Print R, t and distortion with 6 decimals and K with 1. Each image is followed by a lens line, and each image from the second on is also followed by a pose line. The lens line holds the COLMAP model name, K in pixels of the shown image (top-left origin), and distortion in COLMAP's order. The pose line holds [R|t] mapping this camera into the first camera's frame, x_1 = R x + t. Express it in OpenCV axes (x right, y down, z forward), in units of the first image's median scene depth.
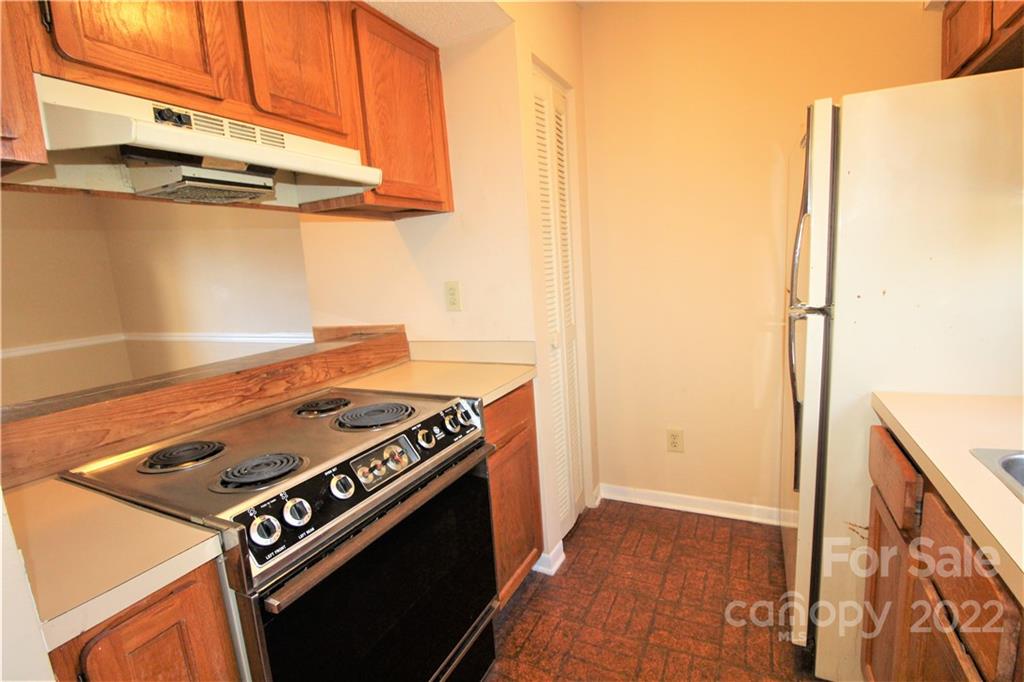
lens RADIAL K [[470.4, 0, 518.5], [0, 470.4, 343.5], [0, 0, 1]] dist [0.000909, -0.014052]
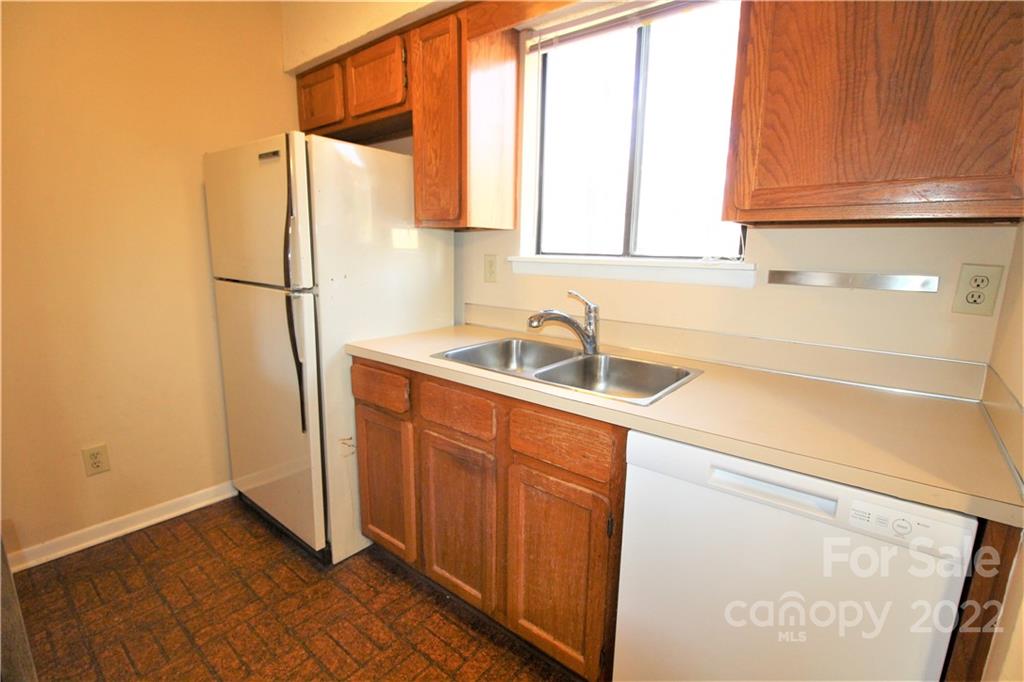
lens RADIAL K [[470.4, 0, 518.5], [0, 470.4, 343.5], [0, 0, 1]] dist [0.000909, -0.014052]
pose [[0.228534, -0.128889, 0.964966, -0.406068], [0.119826, 0.987385, 0.103504, 0.009242], [-0.966134, 0.091974, 0.241095, 0.087028]]
